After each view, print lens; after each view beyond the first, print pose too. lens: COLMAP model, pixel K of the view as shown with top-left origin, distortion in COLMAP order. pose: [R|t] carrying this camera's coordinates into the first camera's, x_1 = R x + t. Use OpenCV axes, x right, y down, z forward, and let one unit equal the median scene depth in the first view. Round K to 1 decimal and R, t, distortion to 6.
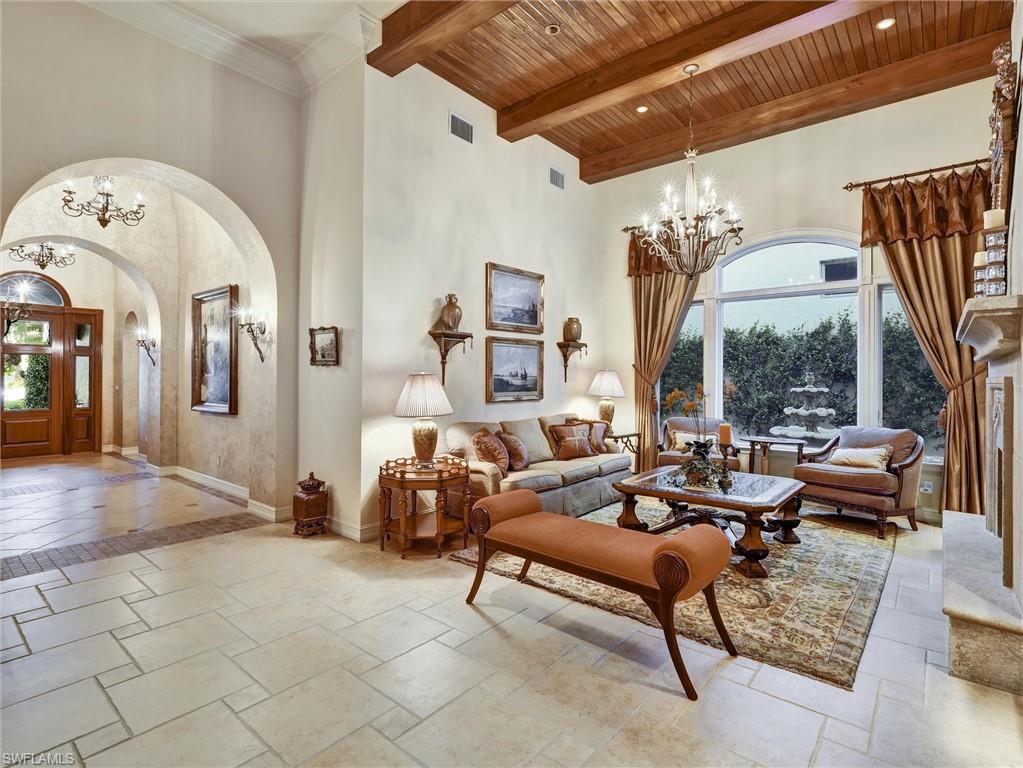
lens RADIAL K [[509.1, 0, 518.6], [0, 509.1, 377.6], [0, 0, 1]] dist [-0.006577, 0.000253]
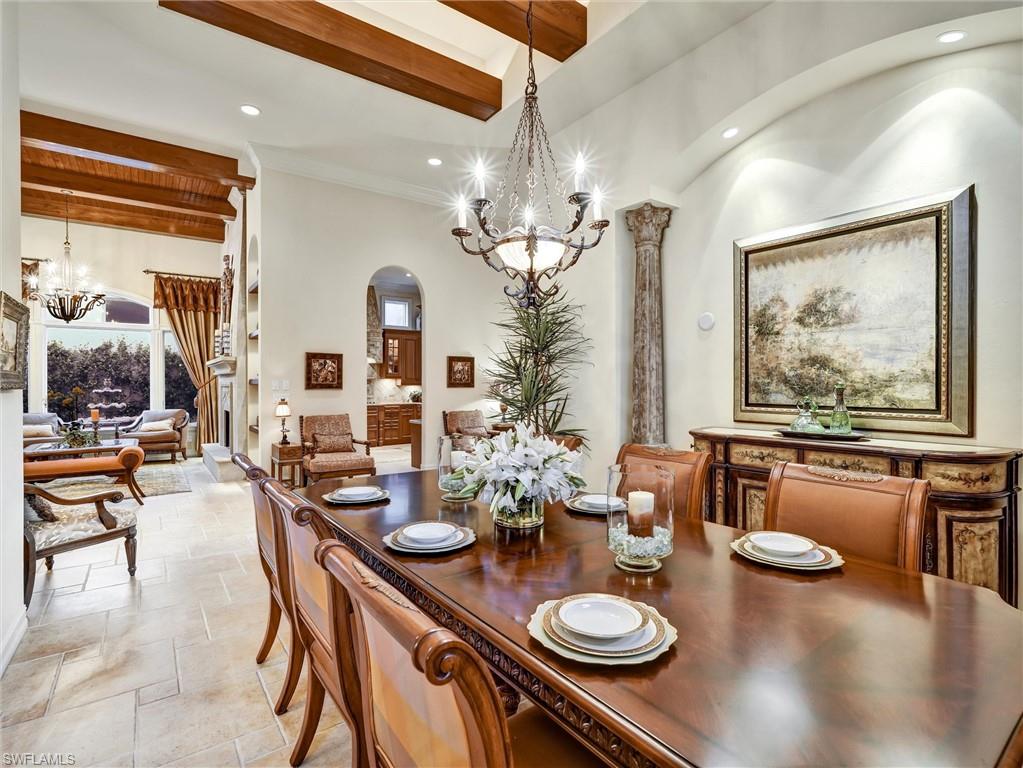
lens RADIAL K [[504.5, 0, 506.9], [0, 504.5, 380.4], [0, 0, 1]] dist [-0.009473, 0.000702]
pose [[0.244071, -0.000216, 0.969757, -0.735983], [0.002706, 0.999996, -0.000458, -0.002829], [-0.969754, 0.002736, 0.244070, -0.627929]]
